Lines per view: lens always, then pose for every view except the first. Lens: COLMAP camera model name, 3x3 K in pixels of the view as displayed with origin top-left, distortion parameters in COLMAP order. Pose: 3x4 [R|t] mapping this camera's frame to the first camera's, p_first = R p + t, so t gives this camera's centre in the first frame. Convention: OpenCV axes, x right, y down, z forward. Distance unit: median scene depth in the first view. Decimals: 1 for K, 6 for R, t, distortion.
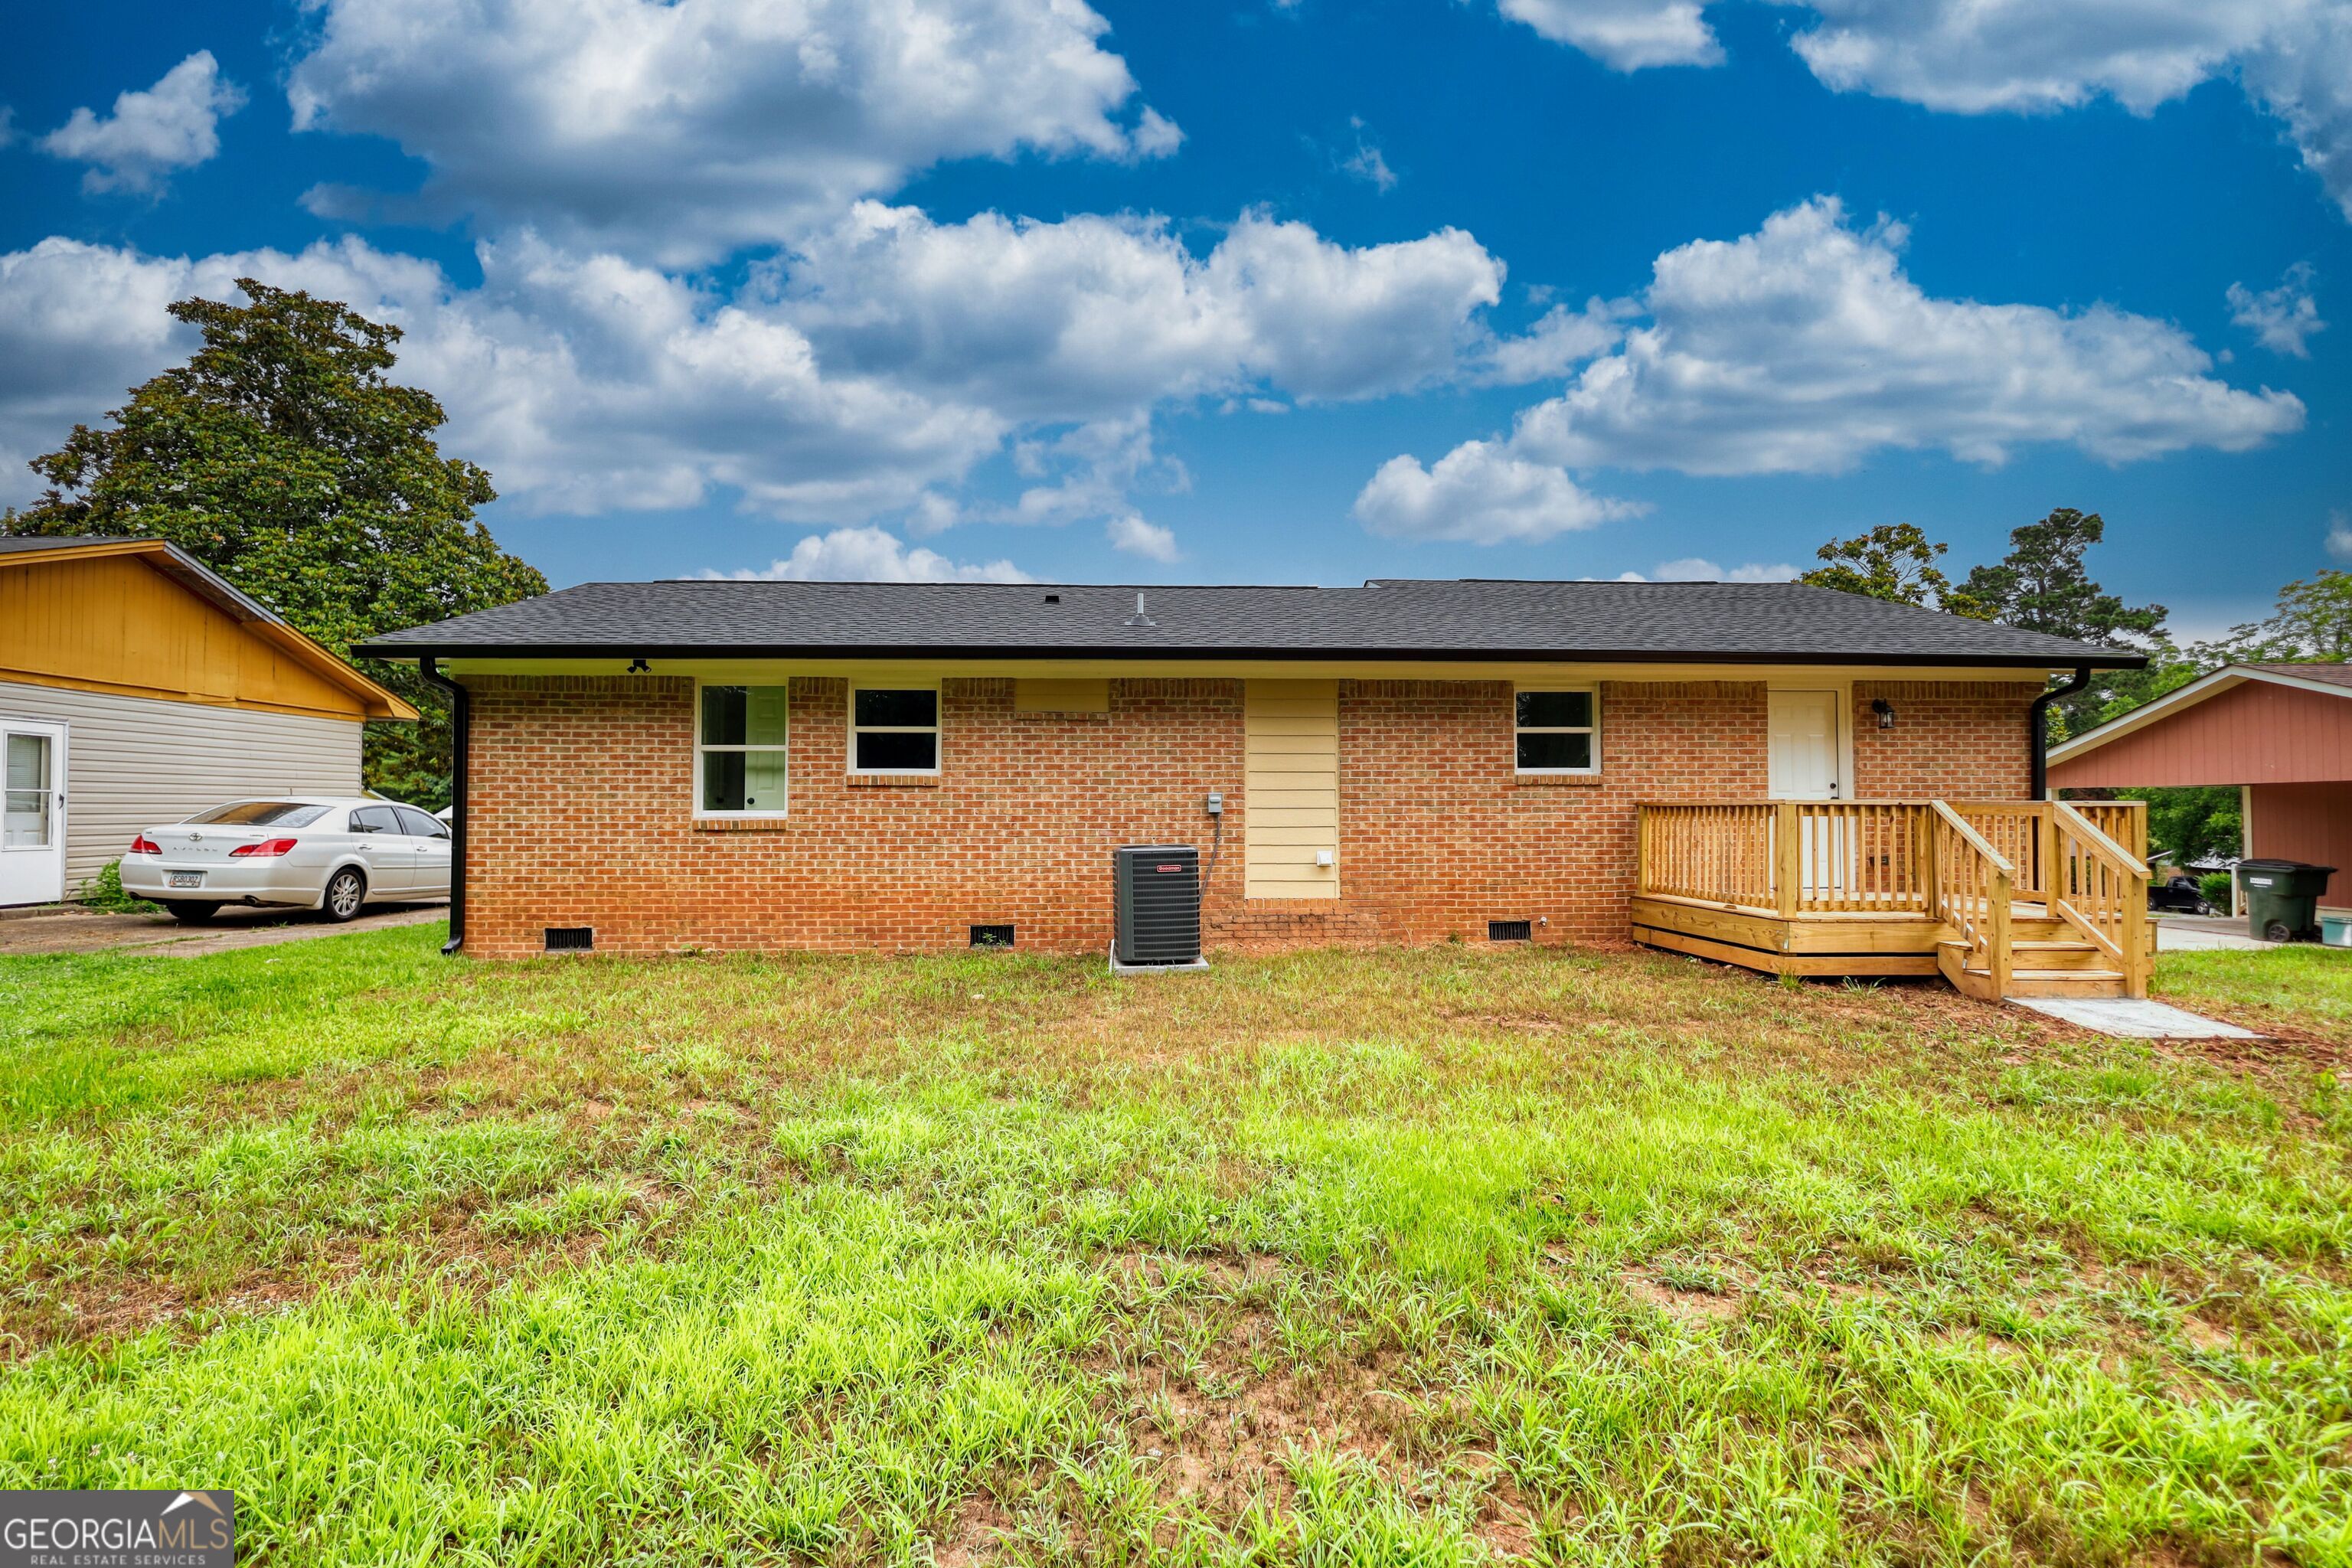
lens RADIAL K [[1102.3, 0, 1179.8], [0, 1102.3, 777.8], [0, 0, 1]] dist [0.001114, 0.000744]
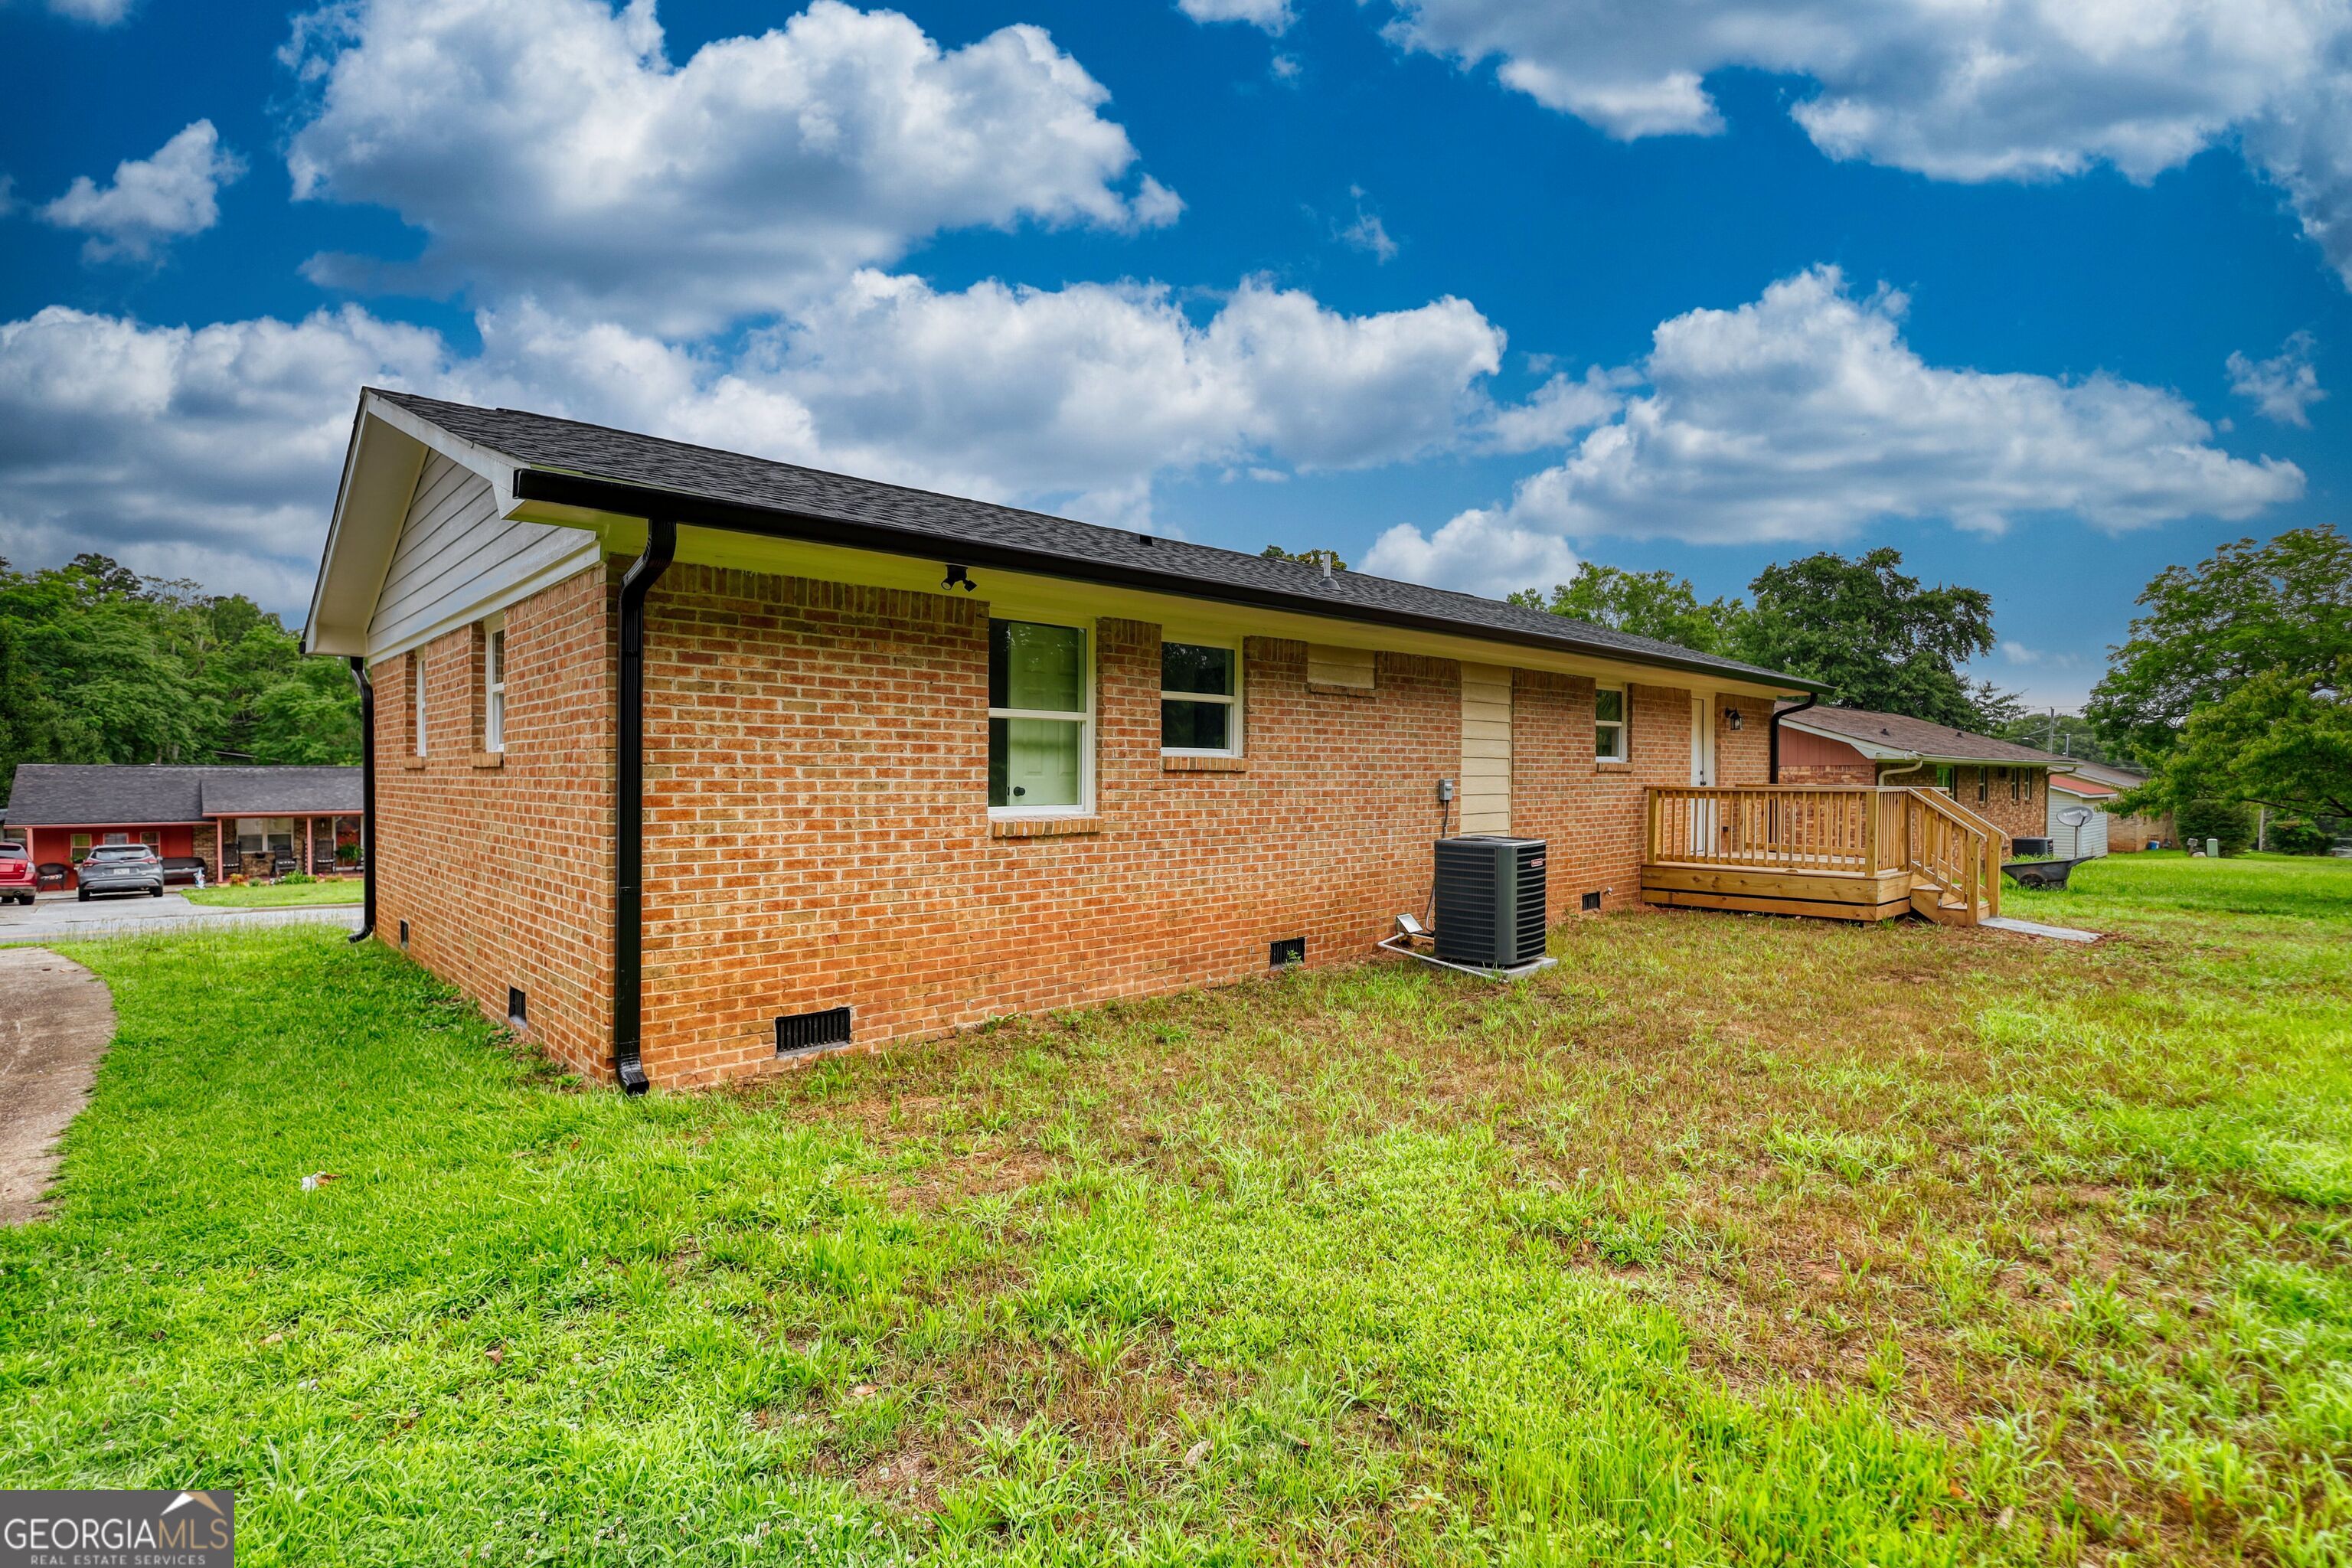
lens RADIAL K [[1102.3, 0, 1178.9], [0, 1102.3, 783.5], [0, 0, 1]] dist [0.001114, 0.000744]
pose [[0.769511, -0.003301, 0.638625, -0.757206], [-0.020690, 0.999333, 0.030096, -0.006569], [-0.638299, -0.036372, 0.768929, 0.417832]]
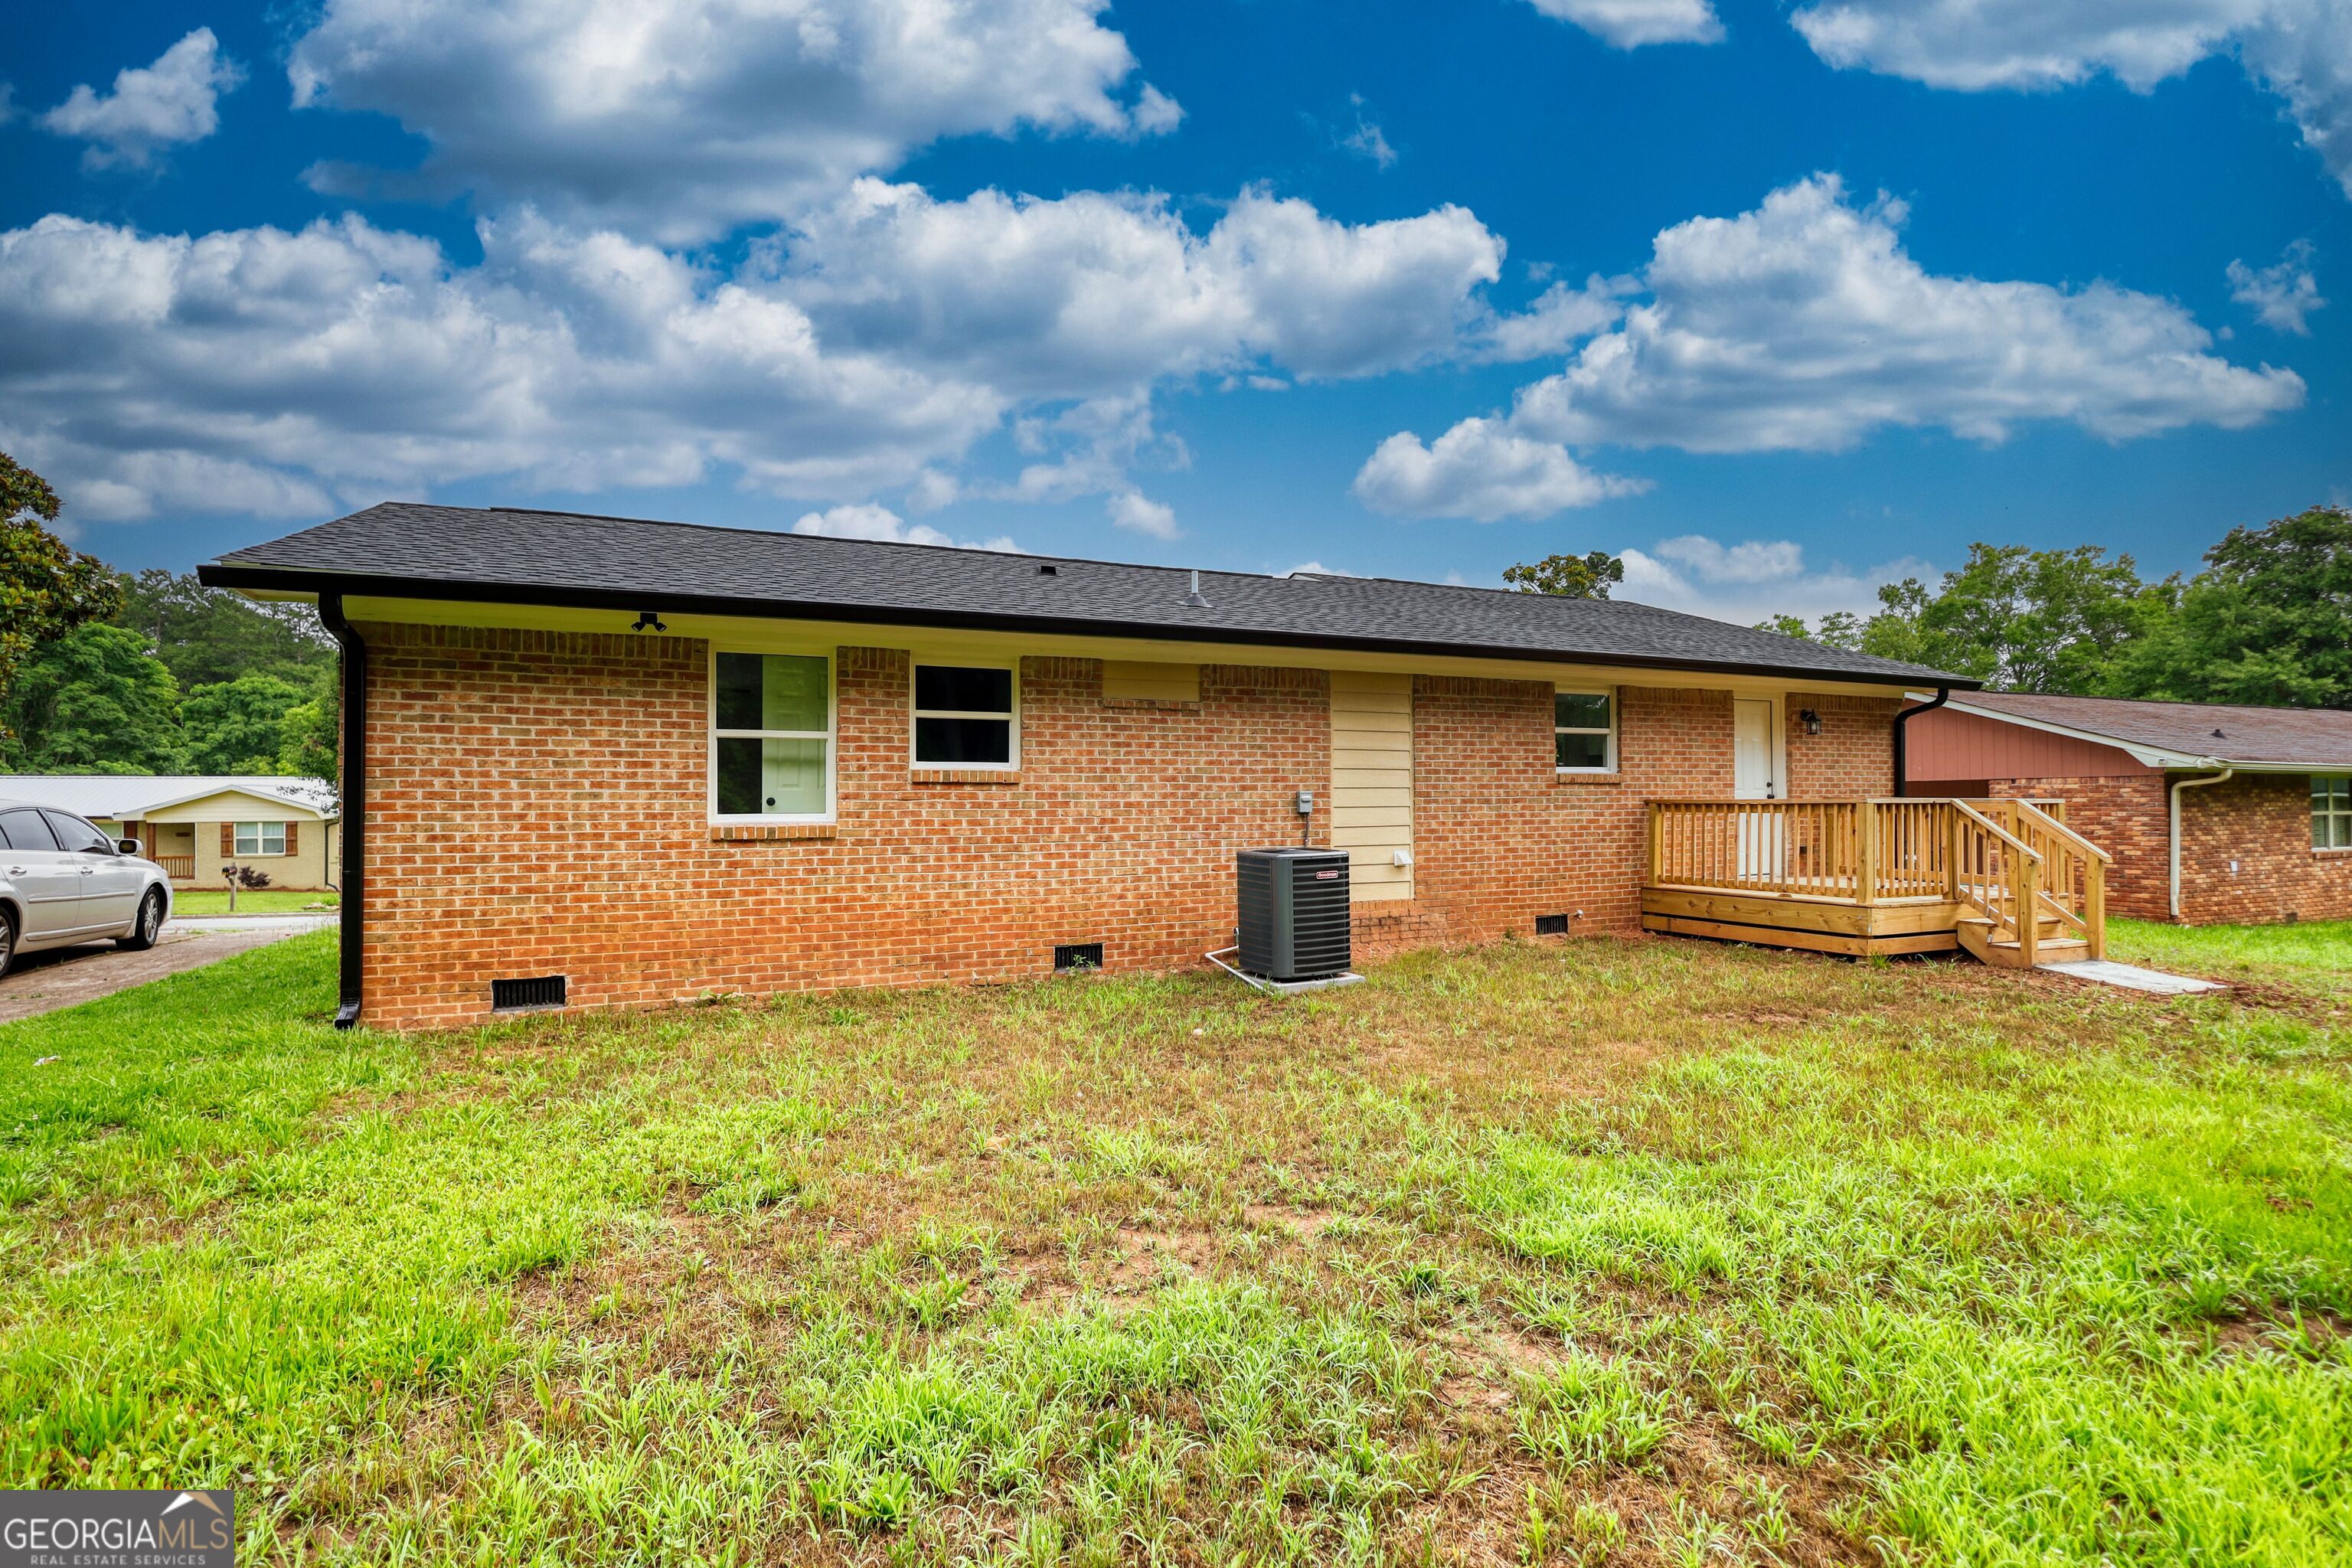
lens RADIAL K [[1102.3, 0, 1181.7], [0, 1102.3, 784.6], [0, 0, 1]] dist [0.001114, 0.000744]
pose [[0.933872, 0.001893, 0.357602, -0.401642], [-0.007039, 0.999890, 0.013090, -0.003430], [-0.357538, -0.014742, 0.933782, 0.166501]]
